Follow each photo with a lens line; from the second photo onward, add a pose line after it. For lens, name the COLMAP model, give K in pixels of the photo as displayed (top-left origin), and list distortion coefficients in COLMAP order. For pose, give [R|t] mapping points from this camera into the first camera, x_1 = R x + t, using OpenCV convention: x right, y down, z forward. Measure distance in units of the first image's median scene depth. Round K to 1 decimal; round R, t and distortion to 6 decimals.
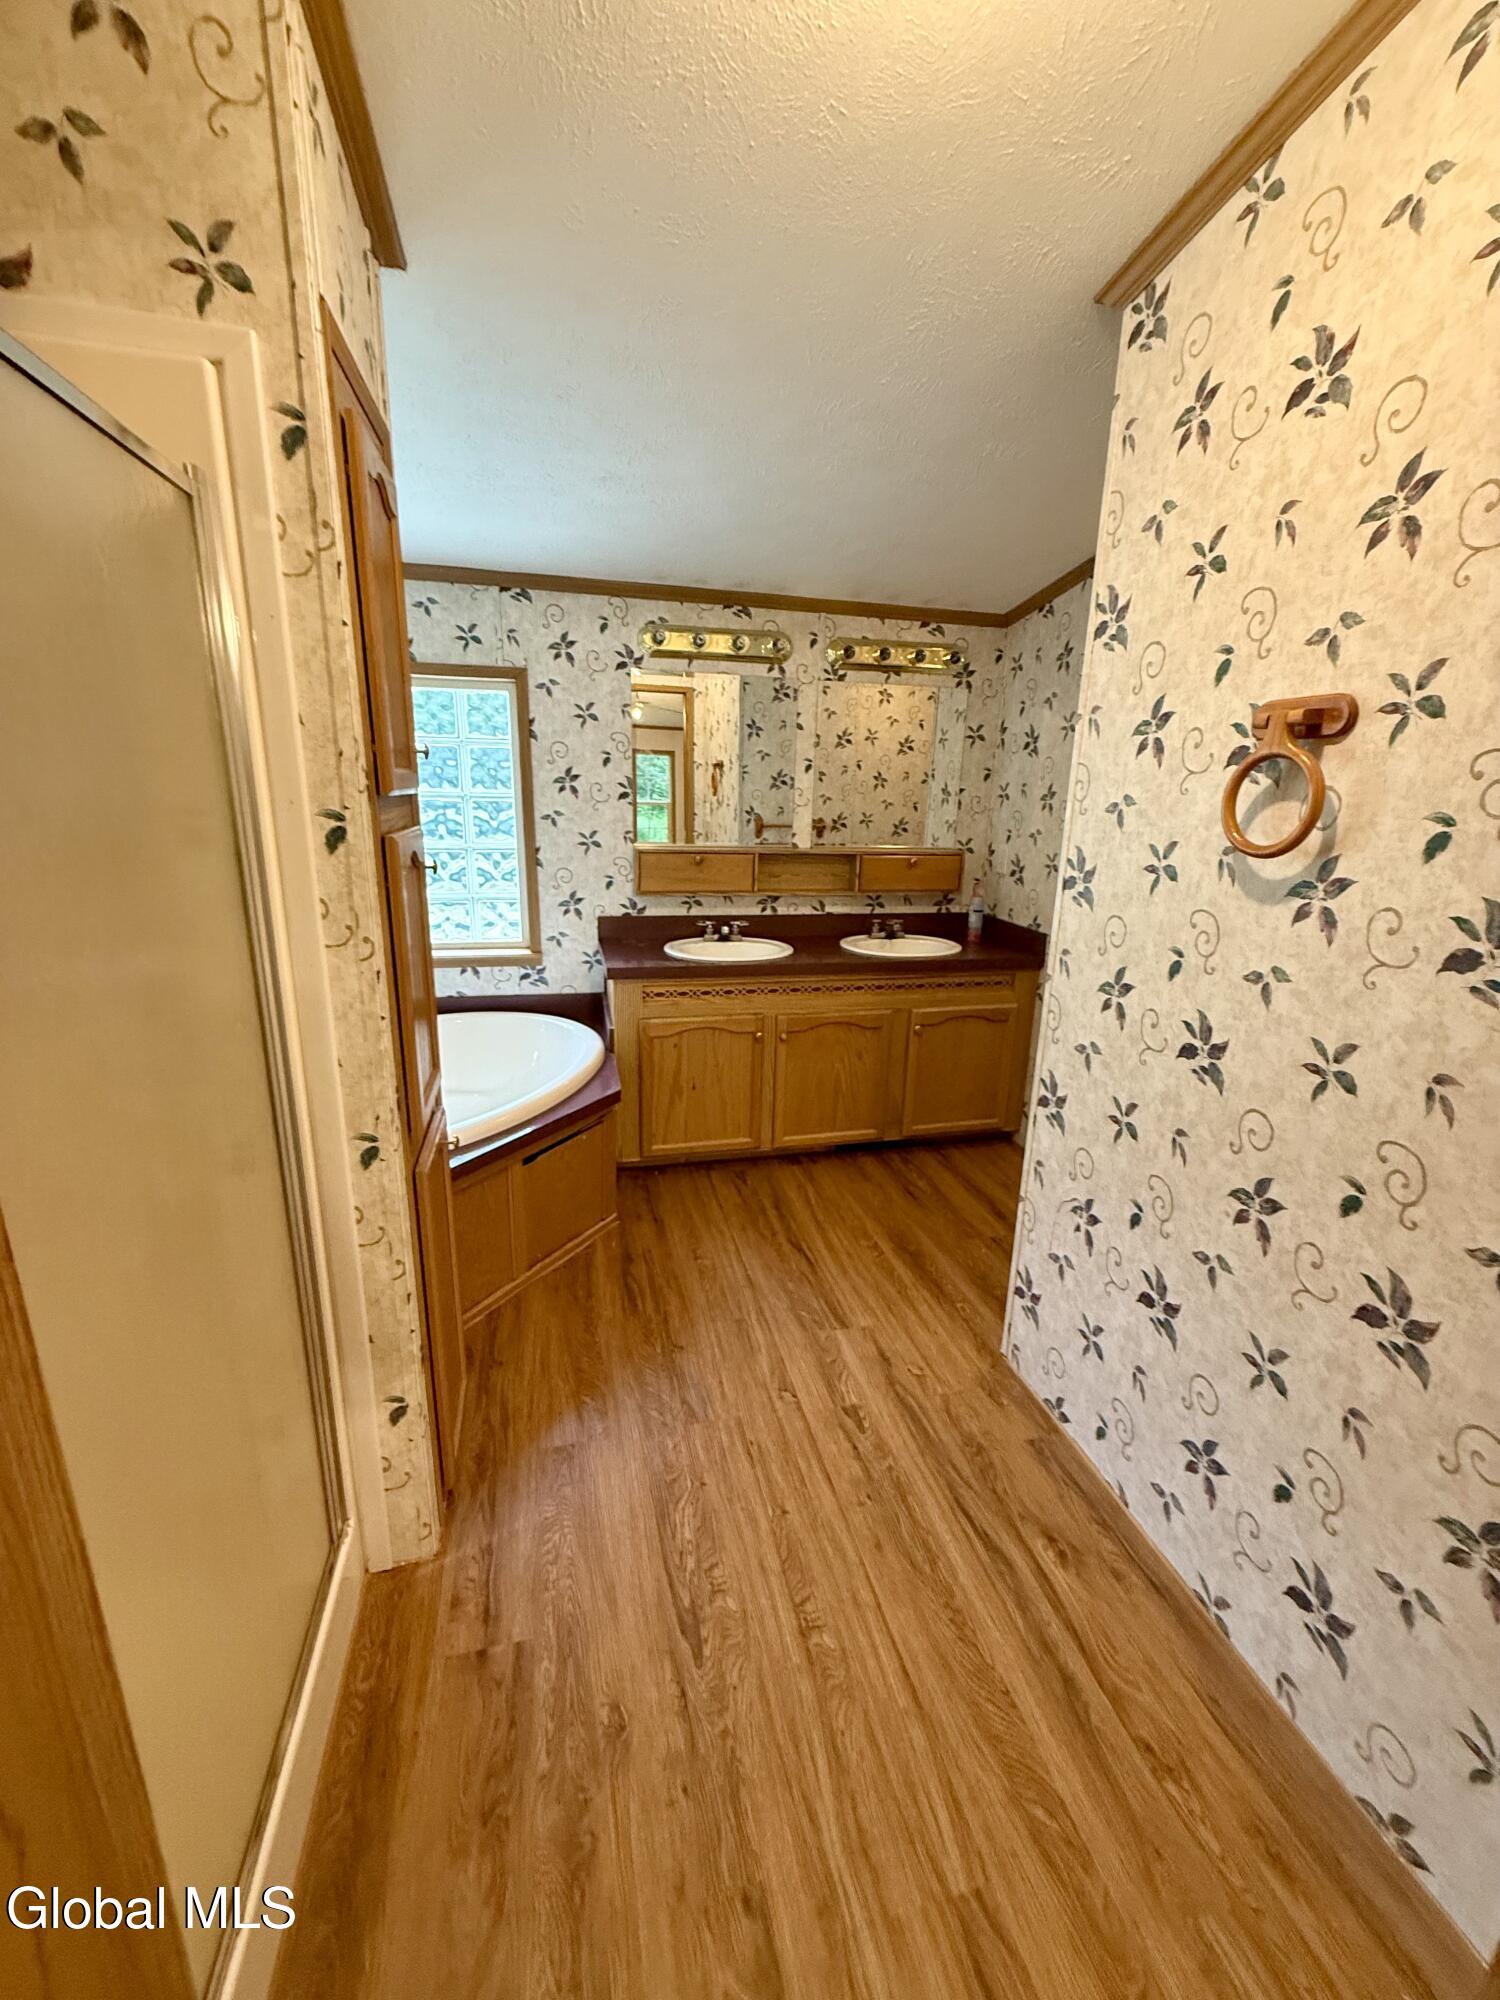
lens RADIAL K [[797.6, 0, 752.3], [0, 797.6, 1002.6], [0, 0, 1]] dist [0.001728, -0.000024]
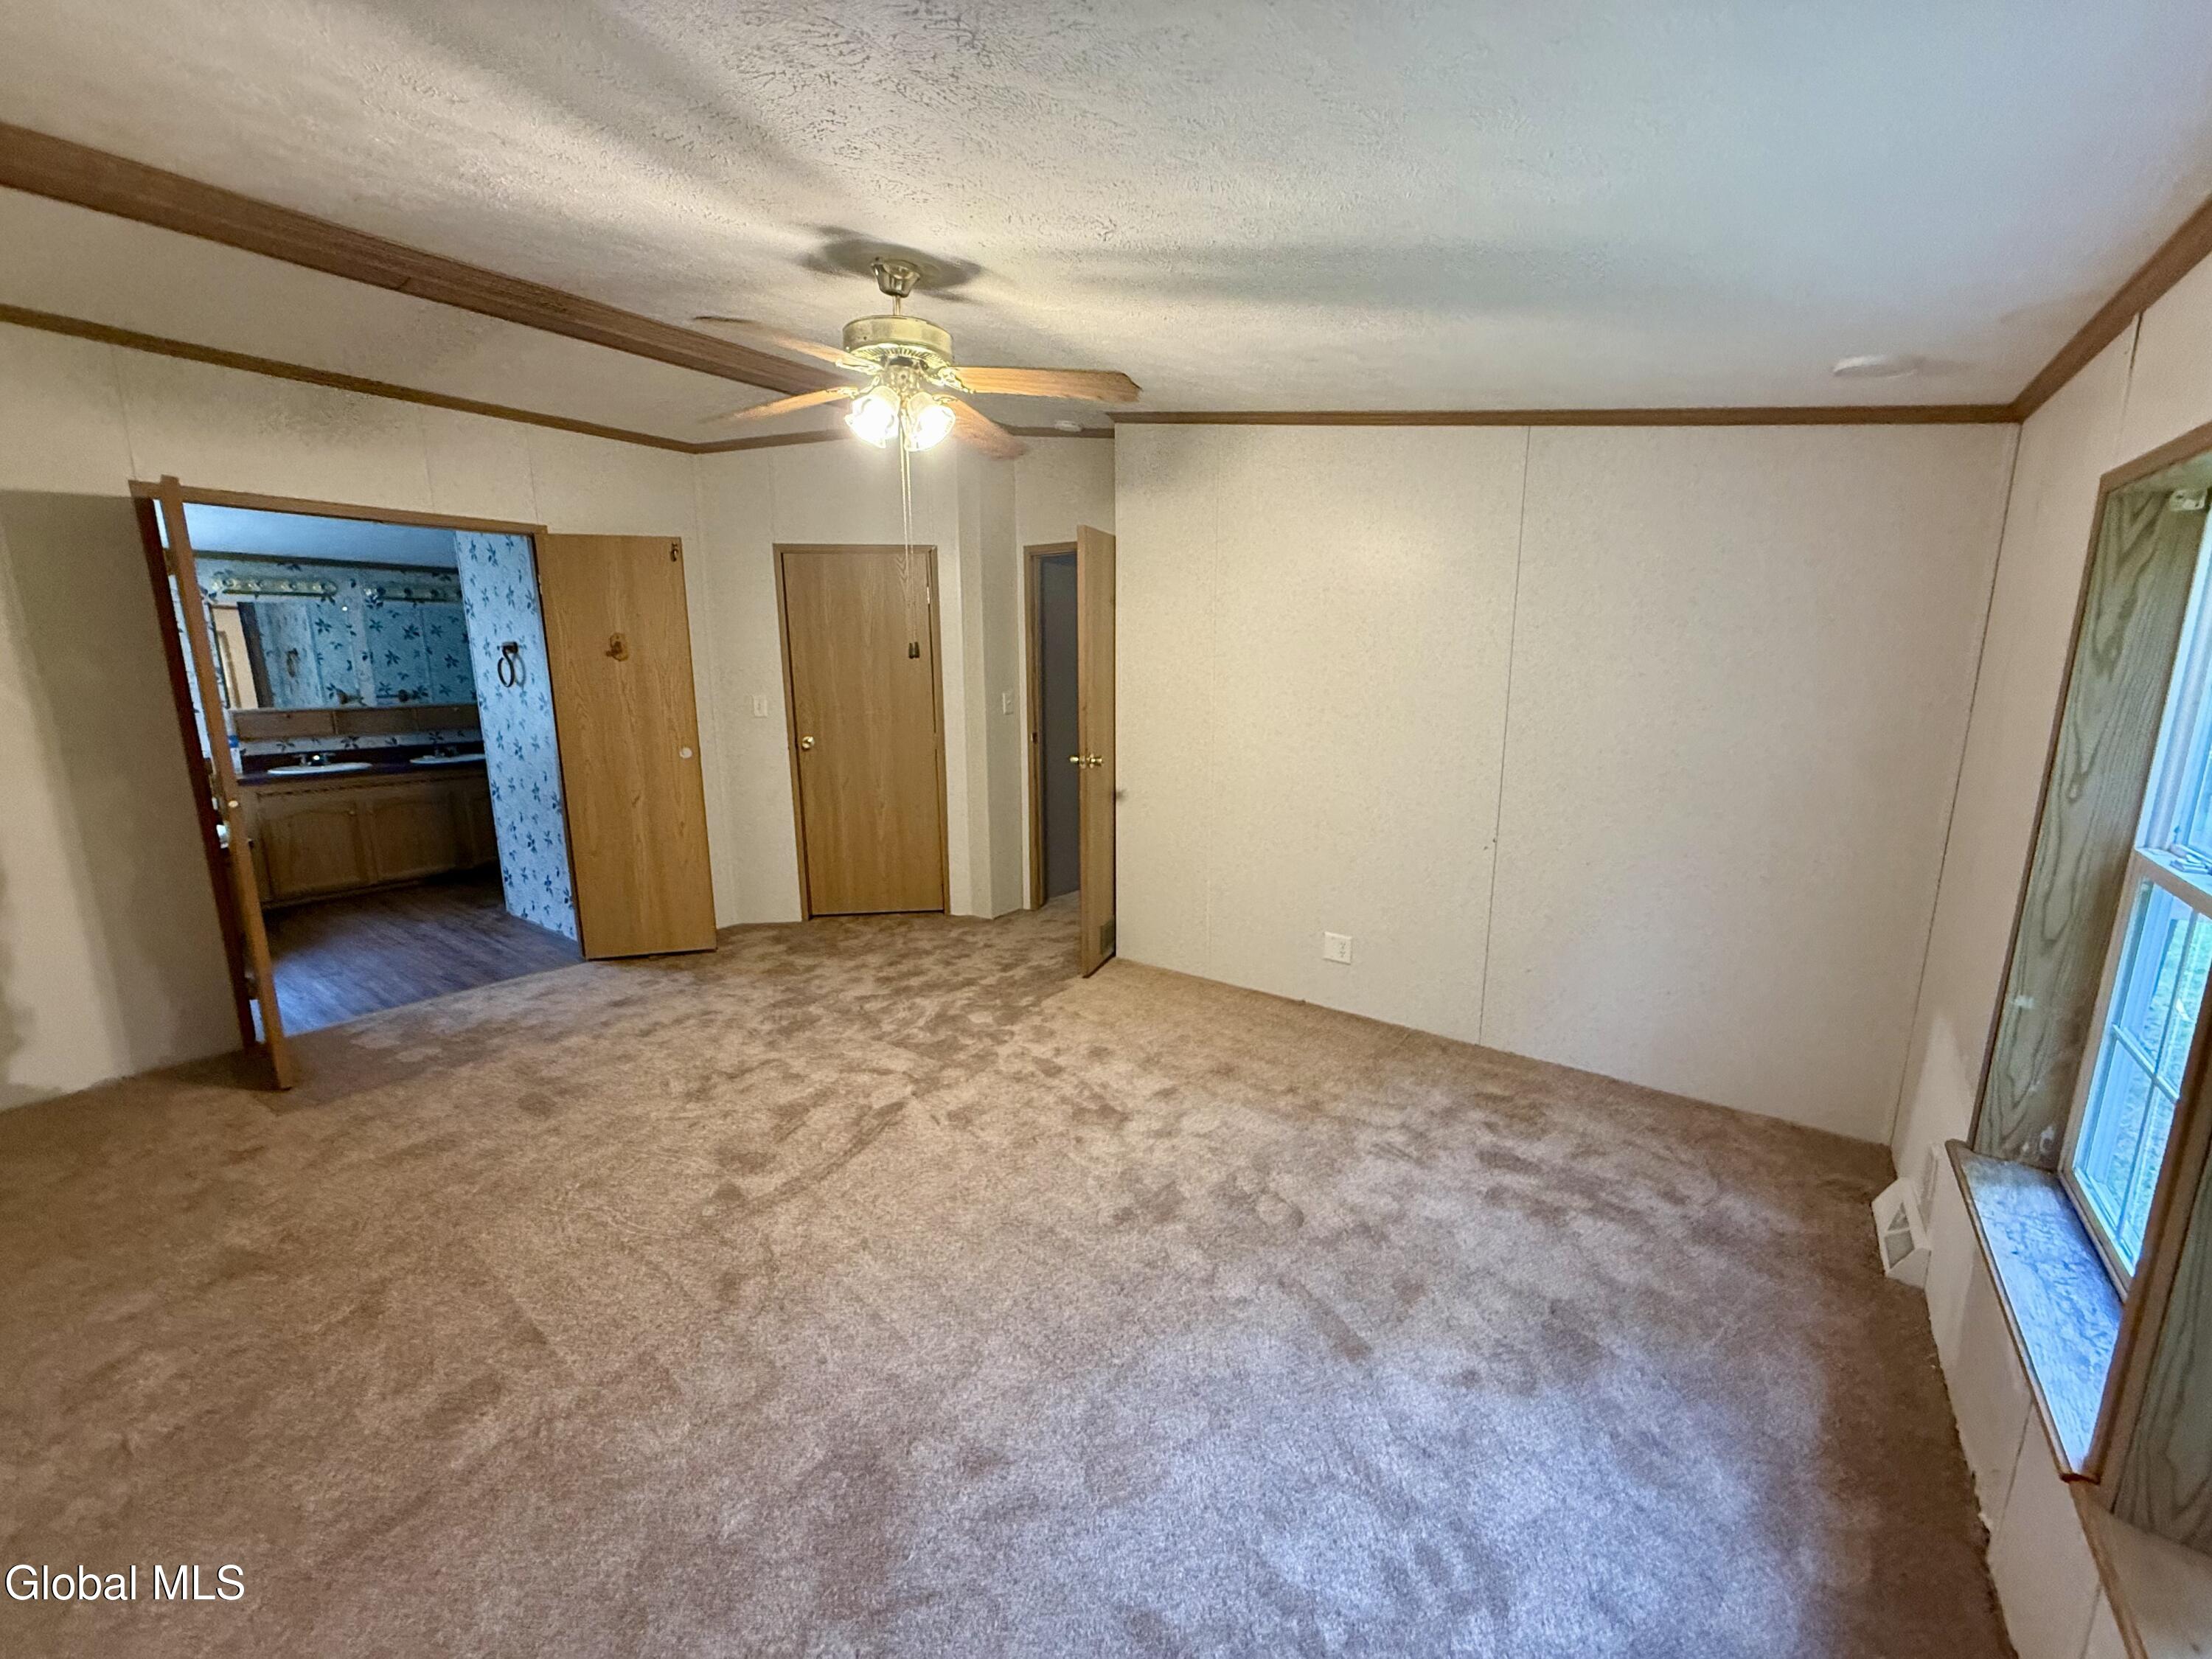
lens RADIAL K [[882.1, 0, 1098.8], [0, 882.1, 823.8], [0, 0, 1]] dist [0.001728, -0.000024]
pose [[0.772848, -0.147230, 0.617276, 0.066160], [0.191479, 0.981481, -0.005638, 0.349130], [-0.605014, 0.122552, 0.786727, -1.334473]]
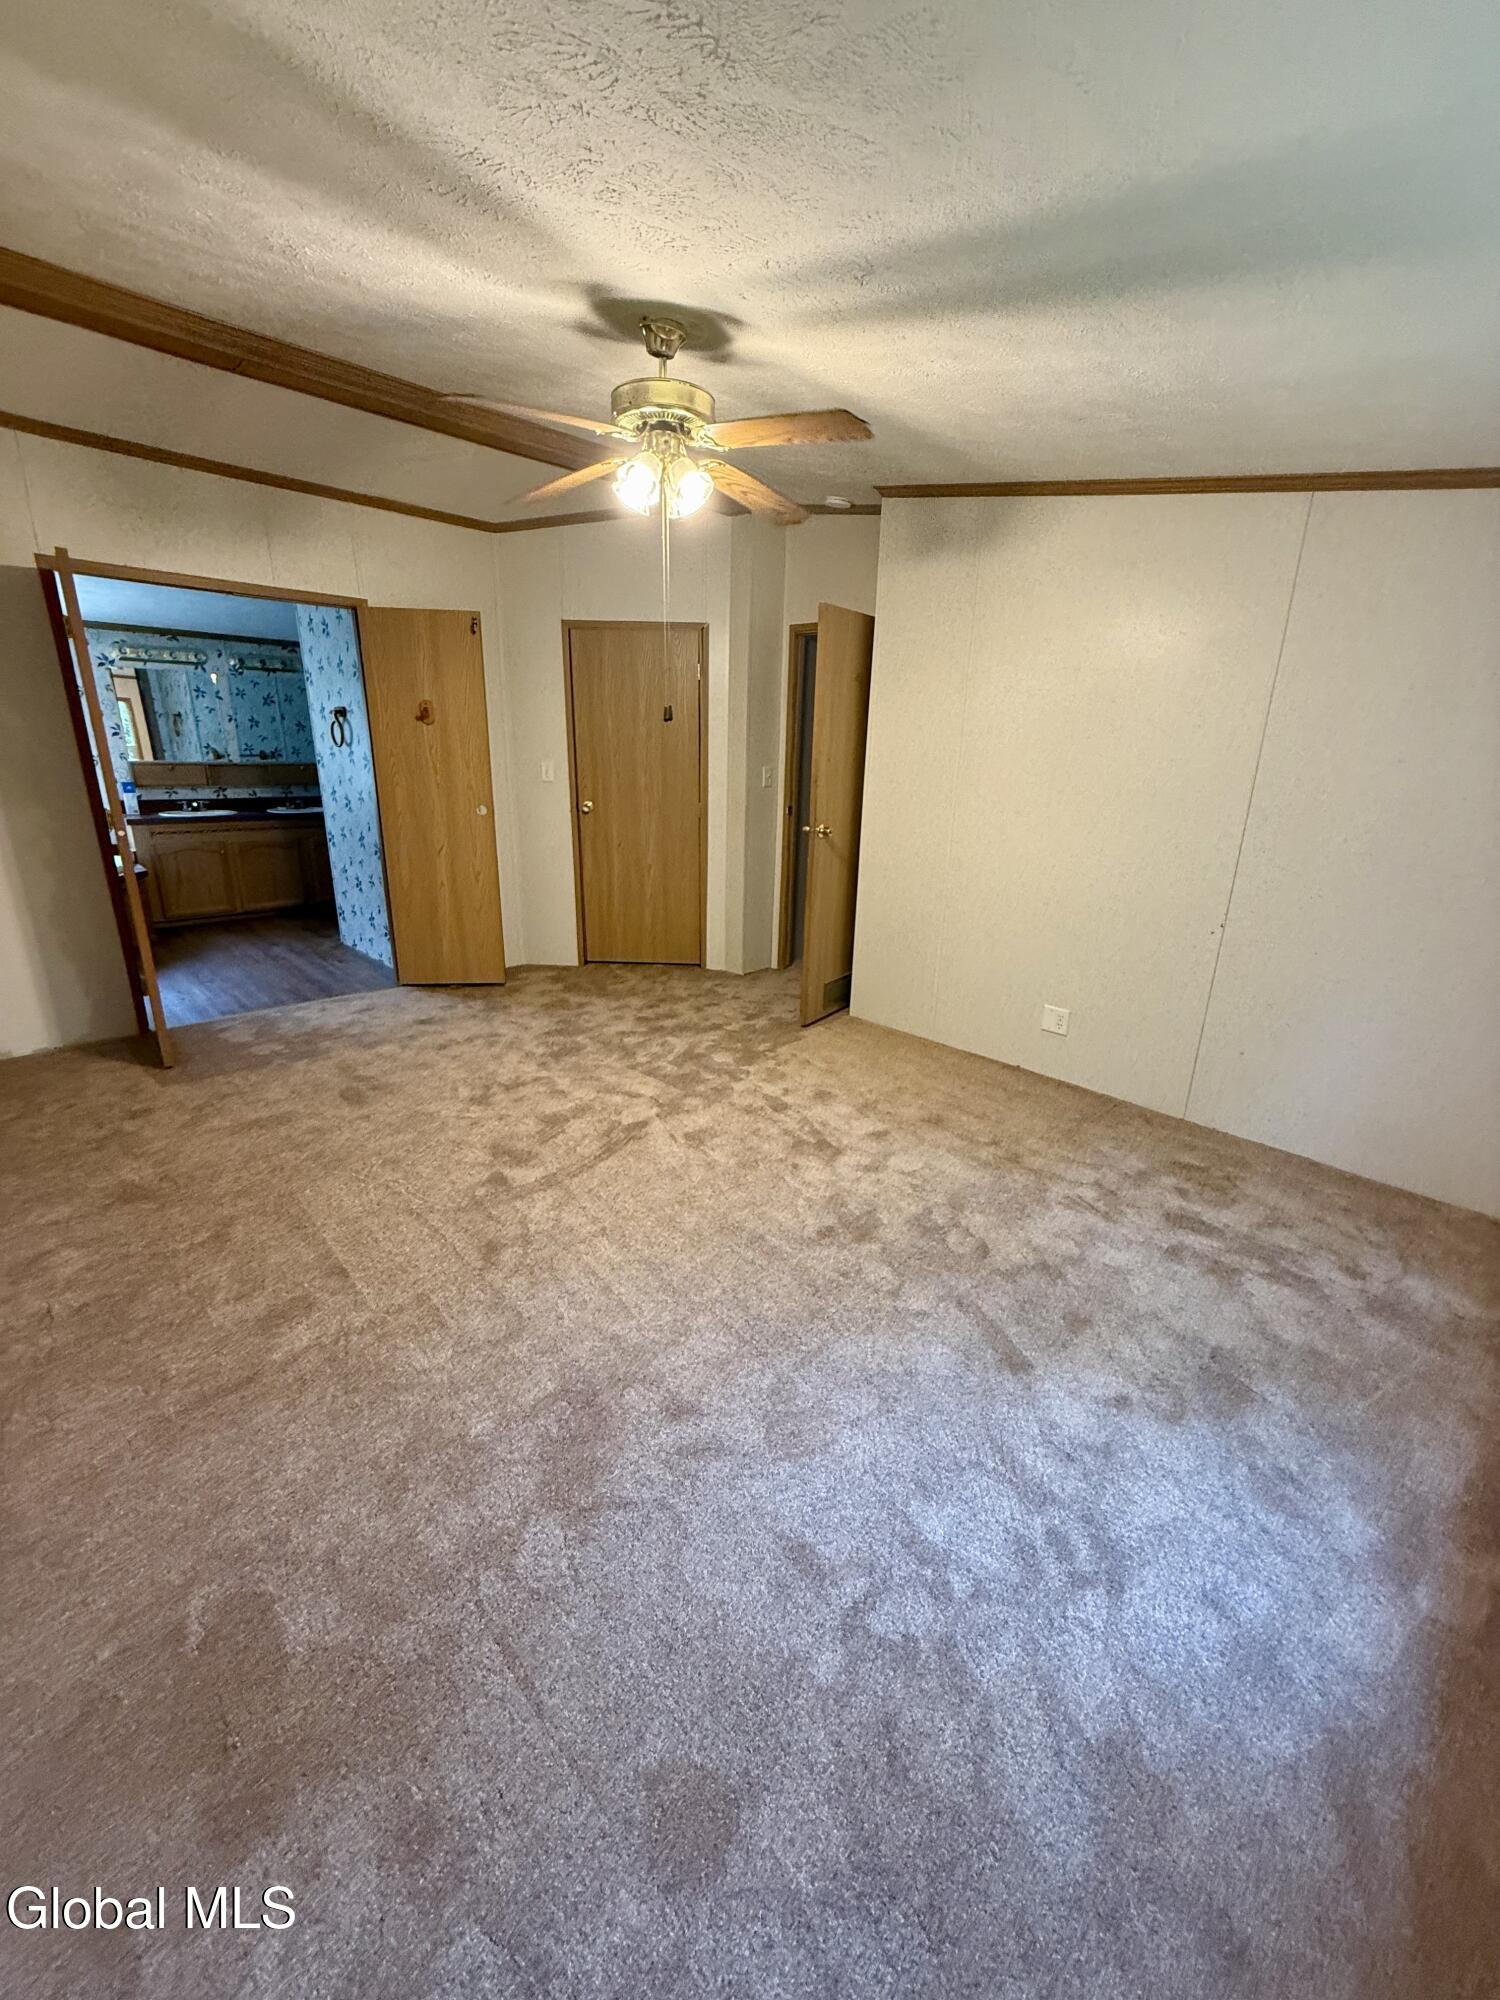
lens RADIAL K [[797.6, 0, 750.7], [0, 797.6, 991.4], [0, 0, 1]] dist [0.001728, -0.000024]
pose [[0.854869, -0.160326, 0.493452, 0.089773], [0.135498, 0.987042, 0.085957, 0.368616], [-0.500839, -0.006621, 0.865515, -1.343975]]
